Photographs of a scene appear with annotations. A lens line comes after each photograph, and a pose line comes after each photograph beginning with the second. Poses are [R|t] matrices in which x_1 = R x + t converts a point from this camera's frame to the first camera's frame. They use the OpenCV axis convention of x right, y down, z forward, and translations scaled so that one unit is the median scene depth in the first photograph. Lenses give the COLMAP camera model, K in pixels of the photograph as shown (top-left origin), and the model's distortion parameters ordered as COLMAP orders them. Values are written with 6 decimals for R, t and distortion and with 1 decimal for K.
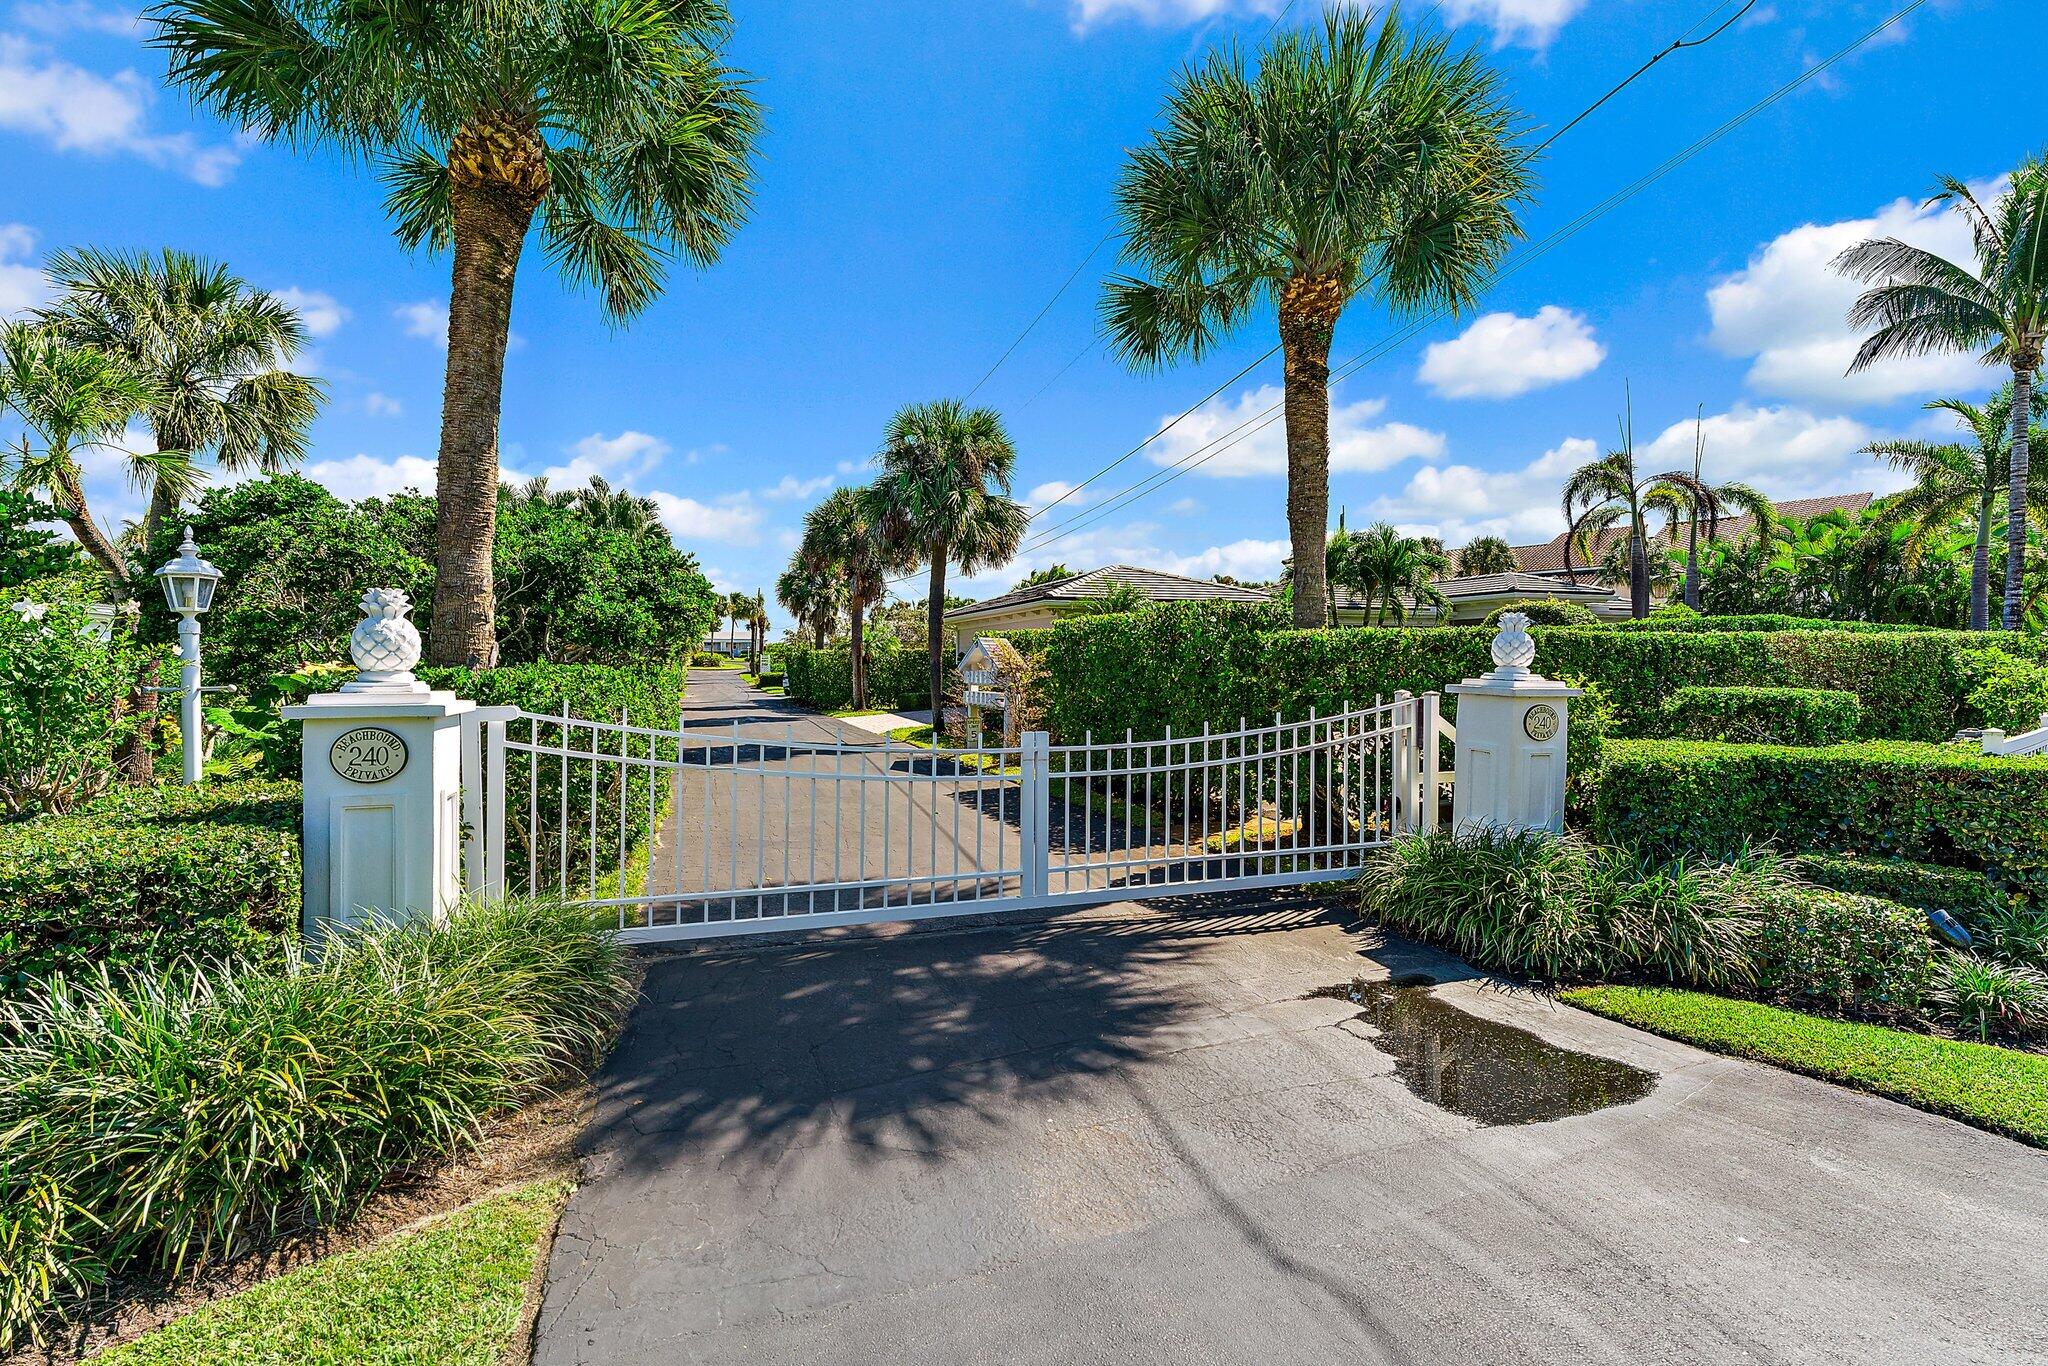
lens RADIAL K [[832.1, 0, 1050.5], [0, 832.1, 691.5], [0, 0, 1]] dist [0.000572, 0.000184]
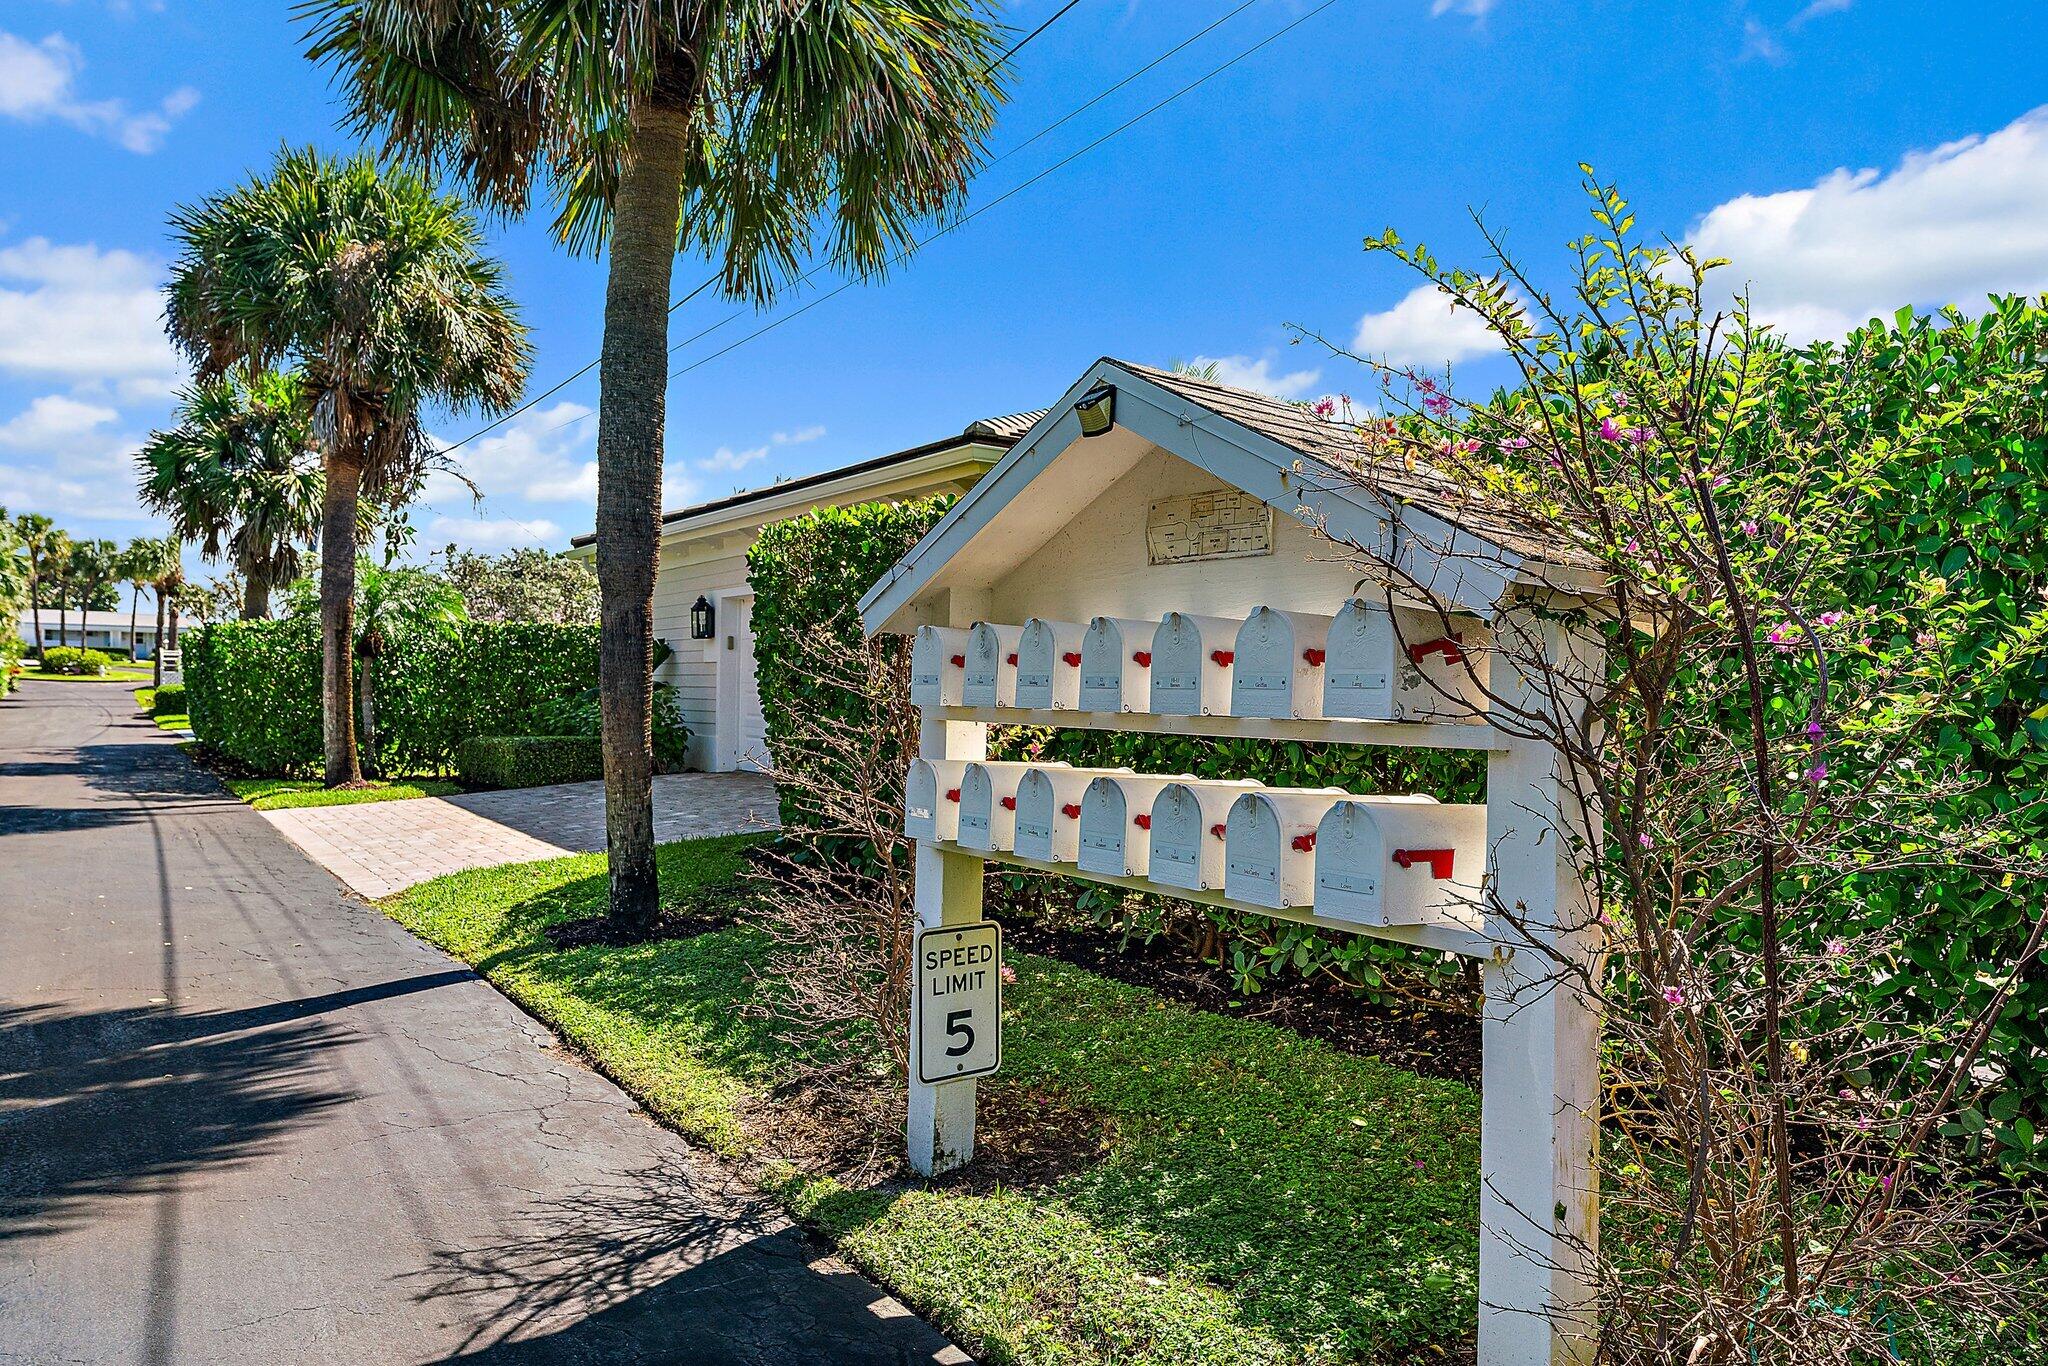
lens RADIAL K [[1329.2, 0, 1024.0], [0, 1329.2, 683.0], [0, 0, 1]] dist [-0.001087, -0.000887]
pose [[0.976325, 0.015062, 0.215783, -0.053538], [-0.007625, 0.999349, -0.035260, -0.002337], [-0.216174, 0.032780, 0.975804, 0.300797]]
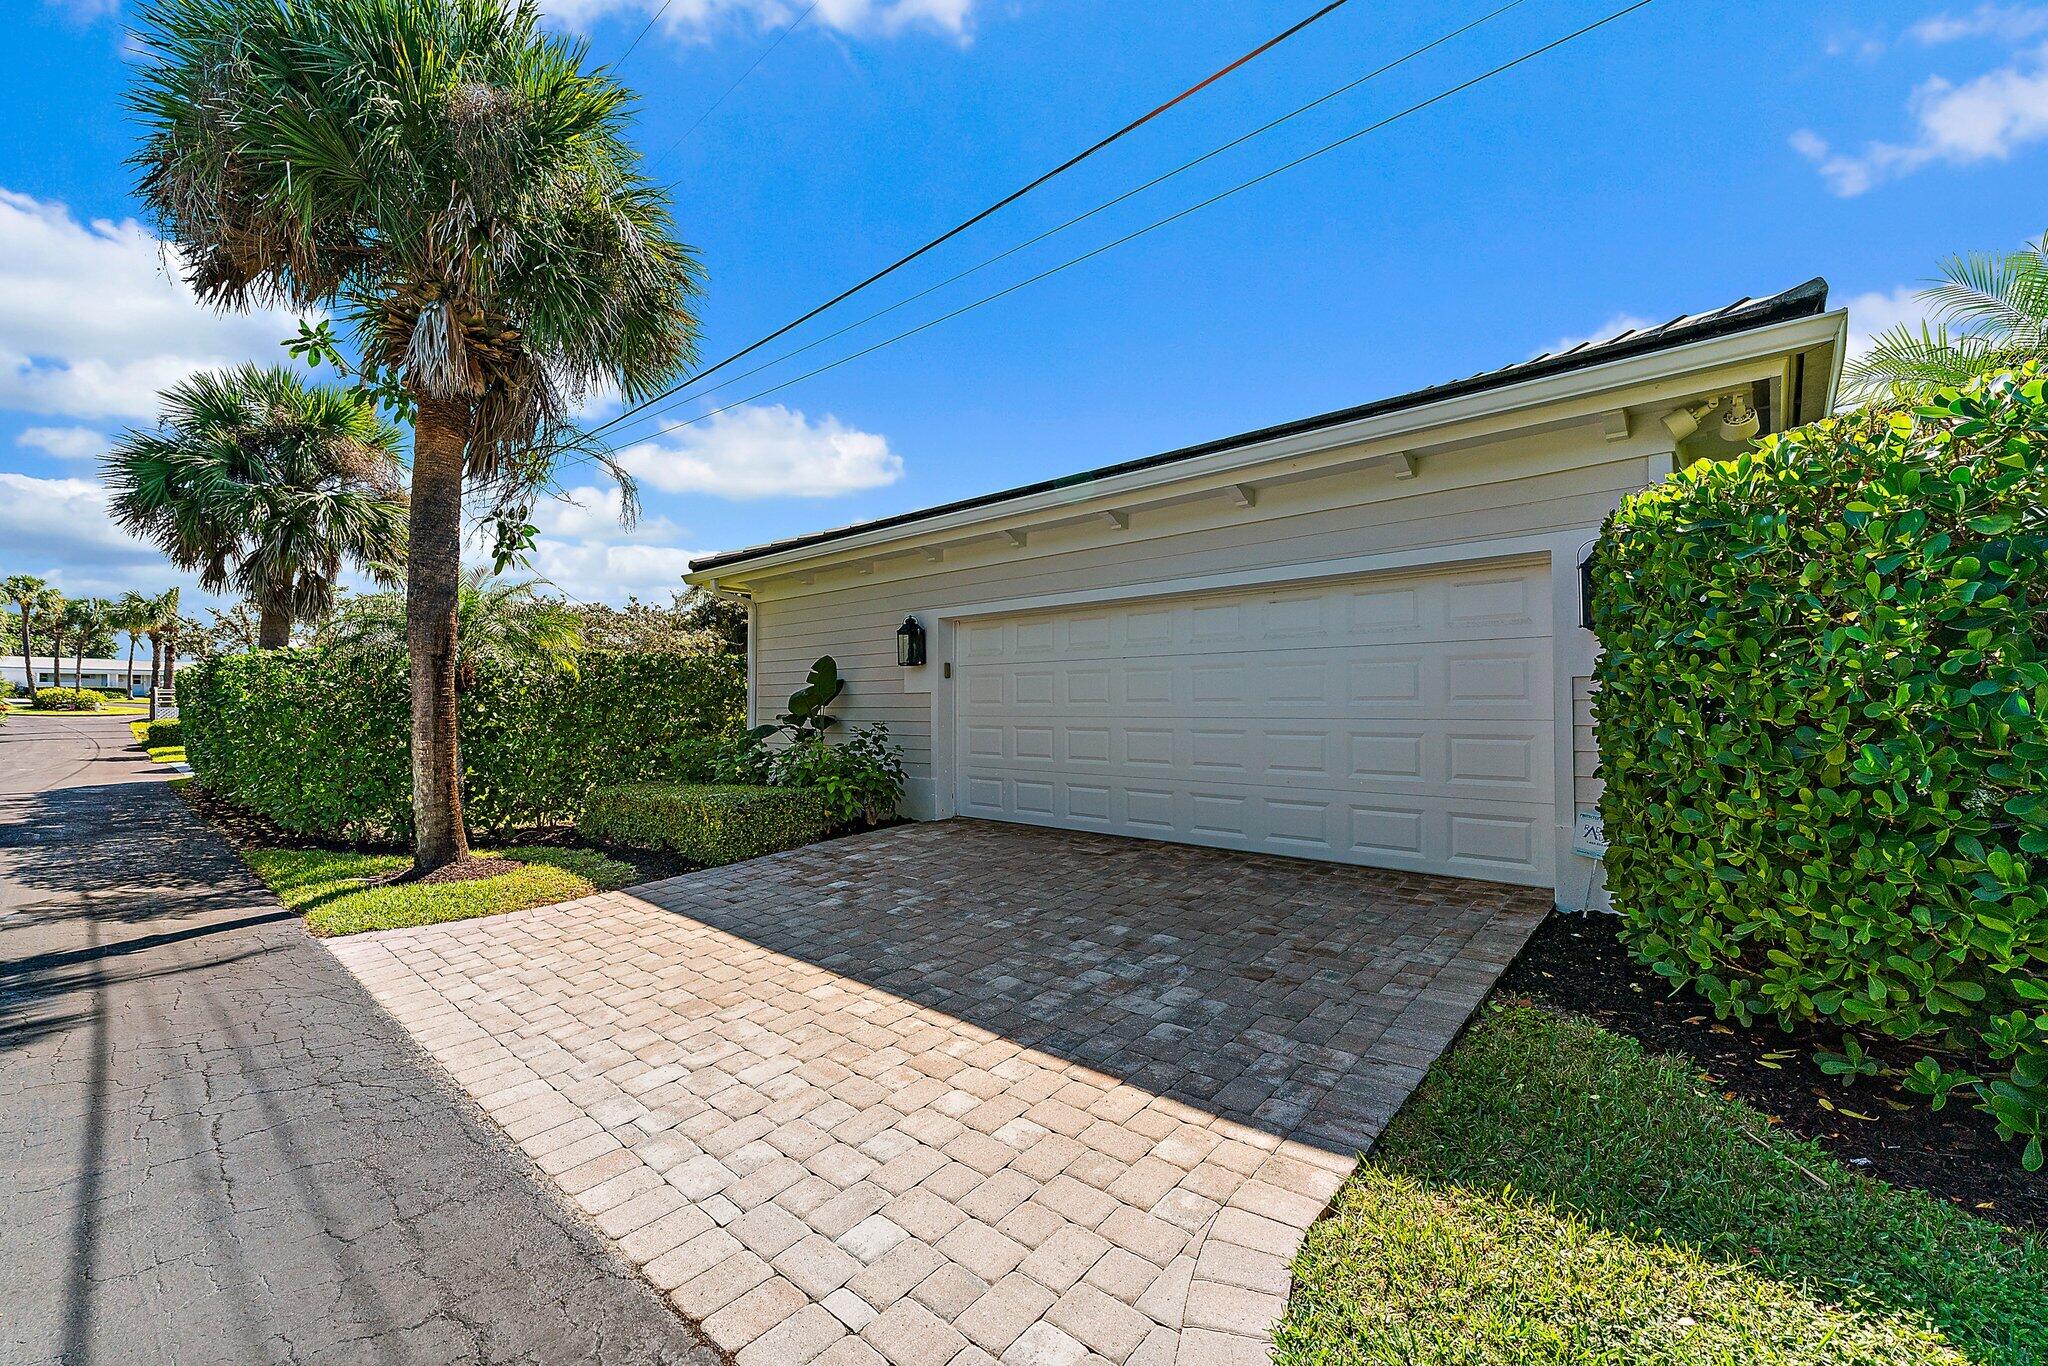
lens RADIAL K [[832.1, 0, 1050.5], [0, 832.1, 691.5], [0, 0, 1]] dist [0.000572, 0.000184]
pose [[0.895773, 0.006642, 0.444461, -0.136342], [0.016263, 0.998729, -0.047702, -0.012846], [-0.444213, 0.049959, 0.894527, 0.531810]]
